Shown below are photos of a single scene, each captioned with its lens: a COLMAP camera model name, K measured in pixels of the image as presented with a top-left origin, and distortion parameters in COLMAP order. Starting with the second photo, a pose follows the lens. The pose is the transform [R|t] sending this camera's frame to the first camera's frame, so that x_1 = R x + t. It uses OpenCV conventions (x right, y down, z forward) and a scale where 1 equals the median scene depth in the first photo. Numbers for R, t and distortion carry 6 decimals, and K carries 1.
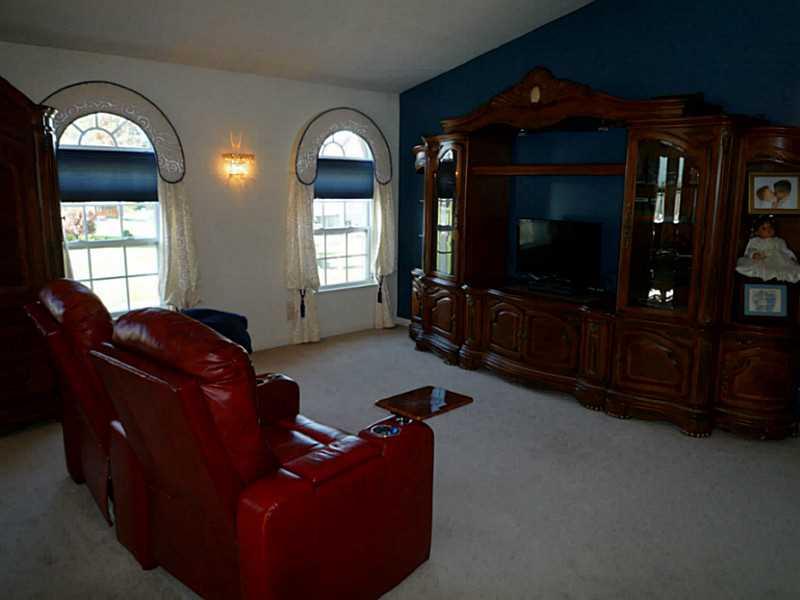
lens RADIAL K [[644.3, 0, 400.0], [0, 644.3, 300.0], [0, 0, 1]] dist [-0.001264, -0.003443]
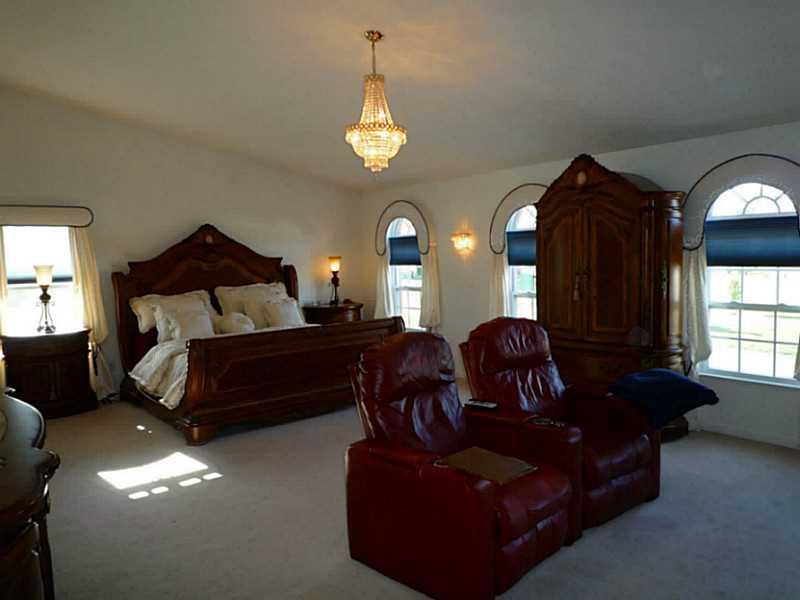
lens RADIAL K [[644.3, 0, 400.0], [0, 644.3, 300.0], [0, 0, 1]] dist [-0.001264, -0.003443]
pose [[-0.162189, 0.065871, -0.984559, 0.760966], [-0.156519, 0.983420, 0.091579, -0.121385], [0.974267, 0.168955, -0.149190, 0.702482]]
